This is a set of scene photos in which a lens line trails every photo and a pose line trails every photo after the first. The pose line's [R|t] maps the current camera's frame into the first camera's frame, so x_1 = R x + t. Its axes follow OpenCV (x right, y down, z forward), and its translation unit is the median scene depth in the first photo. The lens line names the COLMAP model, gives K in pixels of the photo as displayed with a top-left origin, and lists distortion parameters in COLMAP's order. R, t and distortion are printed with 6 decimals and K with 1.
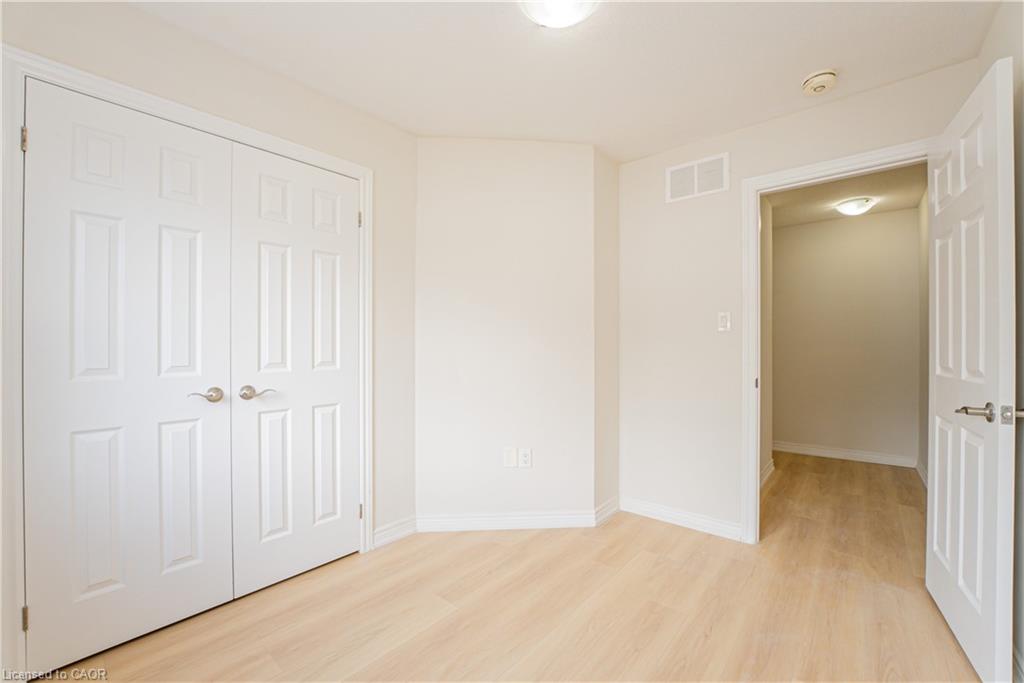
lens RADIAL K [[415.2, 0, 509.8], [0, 415.2, 344.6], [0, 0, 1]] dist [-0.025517, -0.000057]
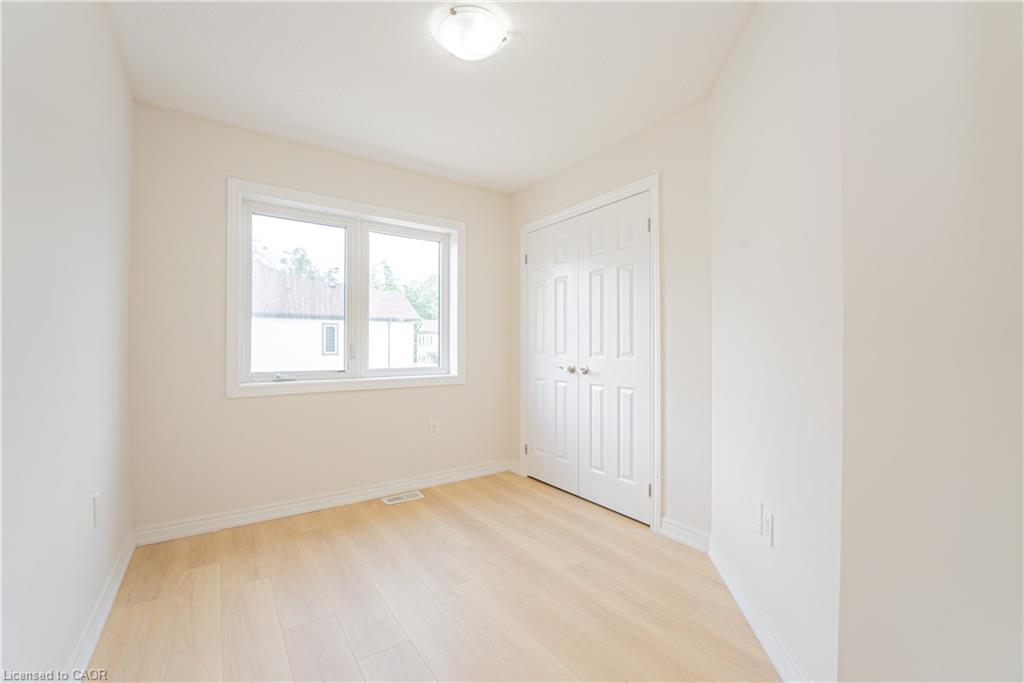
lens RADIAL K [[415.2, 0, 509.8], [0, 415.2, 344.6], [0, 0, 1]] dist [-0.025517, -0.000057]
pose [[-0.237098, 0.000681, -0.971486, 0.866961], [0.001013, 0.999999, 0.000454, 0.016985], [0.971485, -0.000877, -0.237098, 0.980739]]
